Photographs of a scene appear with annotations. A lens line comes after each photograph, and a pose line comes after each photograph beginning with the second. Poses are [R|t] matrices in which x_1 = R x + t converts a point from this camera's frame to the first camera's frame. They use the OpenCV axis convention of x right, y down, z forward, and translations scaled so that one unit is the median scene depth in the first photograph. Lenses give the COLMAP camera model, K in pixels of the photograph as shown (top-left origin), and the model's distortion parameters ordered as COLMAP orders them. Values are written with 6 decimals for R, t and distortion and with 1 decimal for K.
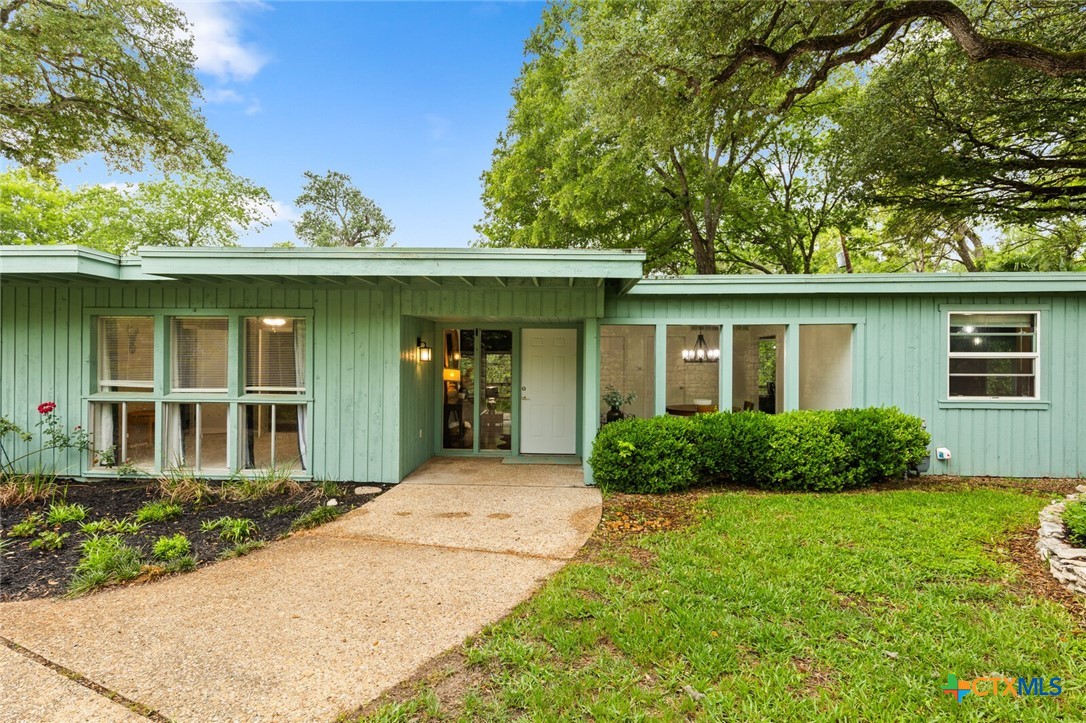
lens RADIAL K [[530.8, 0, 526.8], [0, 530.8, 356.1], [0, 0, 1]] dist [0.002655, -0.000740]
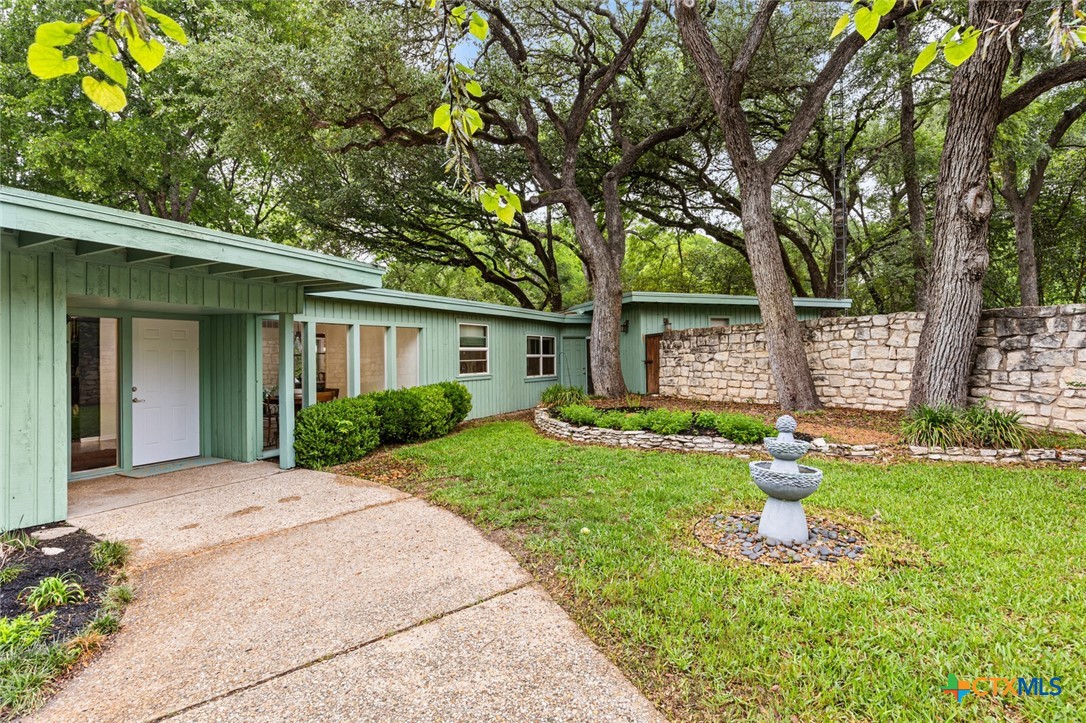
lens RADIAL K [[530.8, 0, 539.7], [0, 530.8, 356.9], [0, 0, 1]] dist [0.002655, -0.000740]
pose [[0.421340, -0.011967, 0.906824, -0.714031], [0.007461, 0.999925, 0.009729, 0.010294], [-0.906872, 0.002667, 0.421397, 0.092179]]
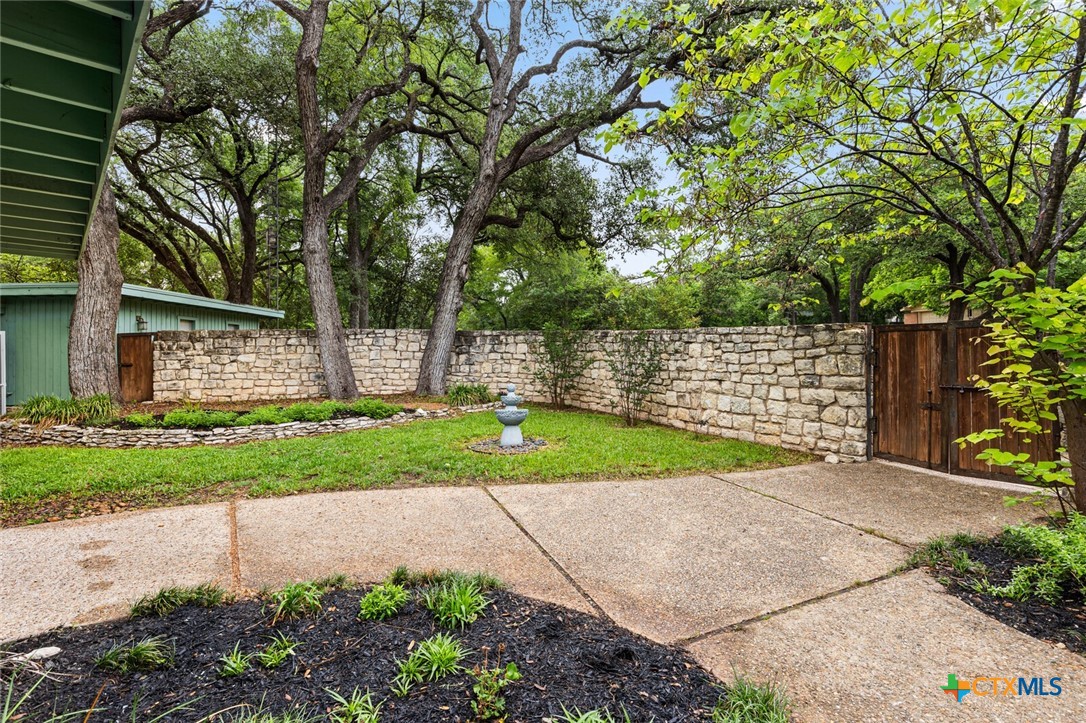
lens RADIAL K [[553.7, 0, 543.9], [0, 553.7, 358.5], [0, 0, 1]] dist [0.002263, 0.000267]
pose [[-0.731222, -0.002663, 0.682135, -0.970656], [0.001307, 0.999985, 0.005305, 0.022625], [-0.682139, 0.004770, -0.731207, 1.022071]]
